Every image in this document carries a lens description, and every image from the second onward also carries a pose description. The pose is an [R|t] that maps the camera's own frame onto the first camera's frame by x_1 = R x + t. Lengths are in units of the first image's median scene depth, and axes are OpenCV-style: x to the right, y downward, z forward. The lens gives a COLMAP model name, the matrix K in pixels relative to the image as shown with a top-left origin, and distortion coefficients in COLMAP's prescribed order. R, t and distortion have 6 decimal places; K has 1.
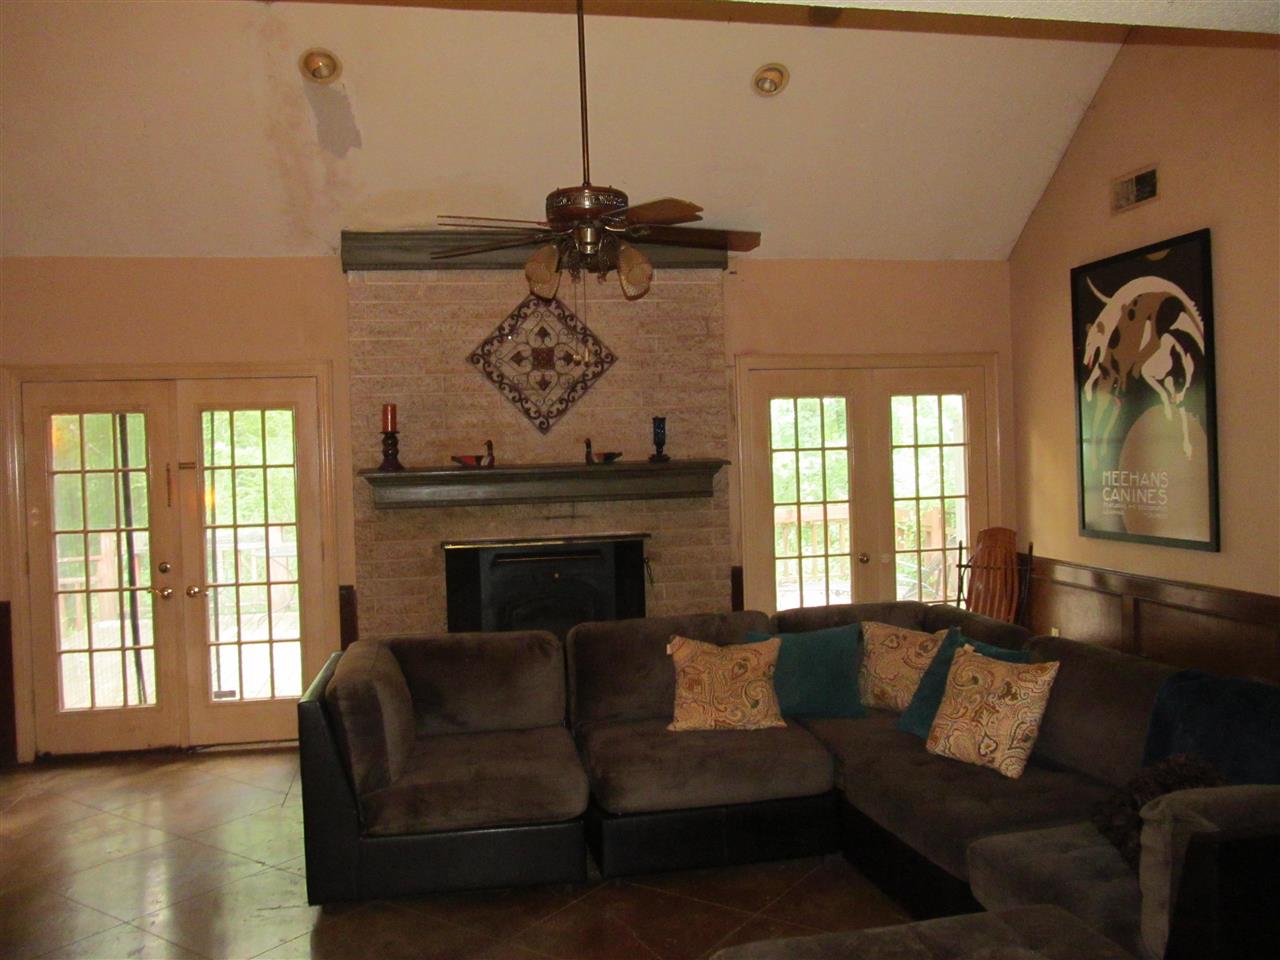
lens RADIAL K [[1062.2, 0, 626.9], [0, 1062.2, 477.7], [0, 0, 1]] dist [-0.056110, 0.029433]
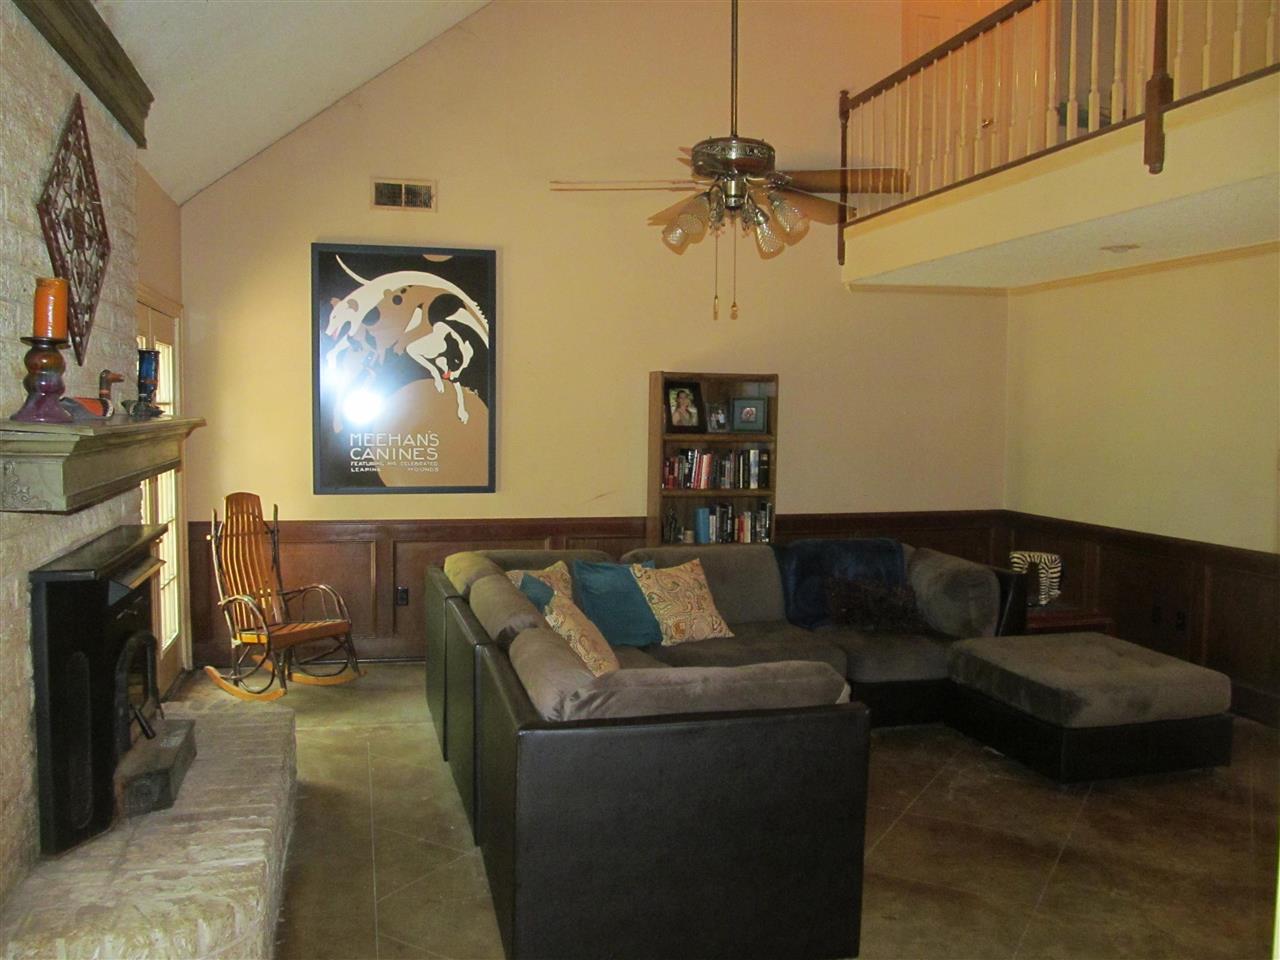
lens RADIAL K [[1062.2, 0, 628.5], [0, 1062.2, 474.9], [0, 0, 1]] dist [-0.056110, 0.029433]
pose [[-0.082868, -0.034778, 0.995954, -0.701165], [0.014693, 0.999240, 0.036115, 0.001382], [-0.996452, 0.017626, -0.082294, 0.814051]]
